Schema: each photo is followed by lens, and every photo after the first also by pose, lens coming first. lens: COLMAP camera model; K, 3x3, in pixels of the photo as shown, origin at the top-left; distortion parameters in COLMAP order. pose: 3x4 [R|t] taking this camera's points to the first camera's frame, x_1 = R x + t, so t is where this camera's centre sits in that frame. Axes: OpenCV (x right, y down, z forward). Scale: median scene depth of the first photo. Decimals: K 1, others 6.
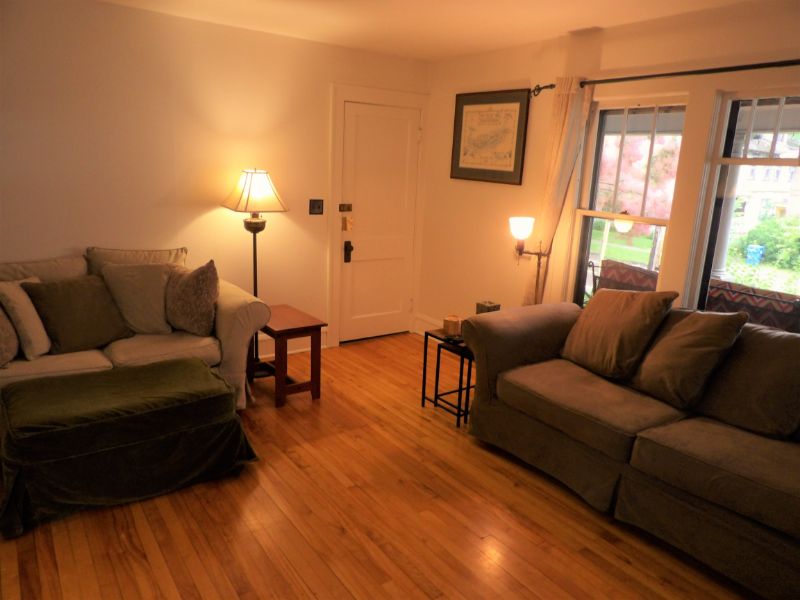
lens RADIAL K [[563.2, 0, 400.0], [0, 563.2, 300.0], [0, 0, 1]] dist [-0.005424, -0.001929]
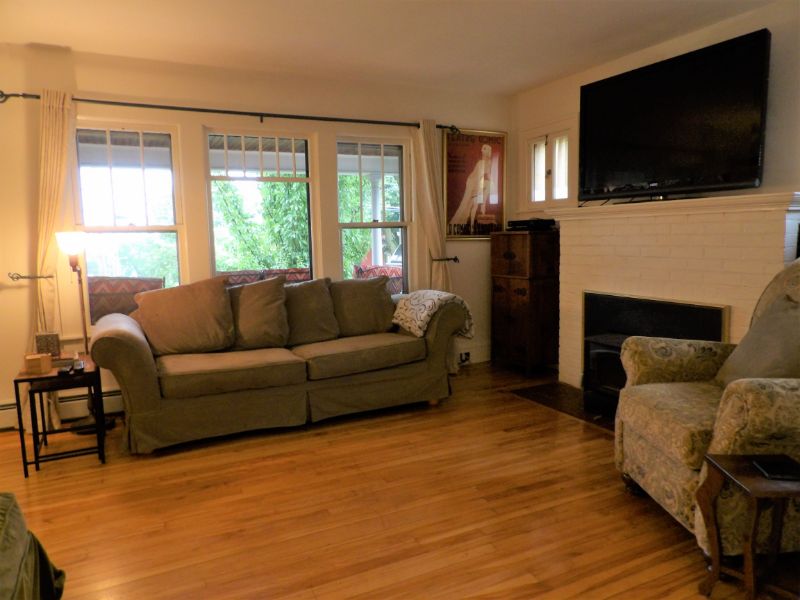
lens RADIAL K [[563.2, 0, 400.0], [0, 563.2, 300.0], [0, 0, 1]] dist [-0.005424, -0.001929]
pose [[0.179245, -0.160393, 0.970642, -0.691317], [0.252600, 0.961048, 0.112161, -0.002898], [-0.950823, 0.225080, 0.212778, 0.344080]]
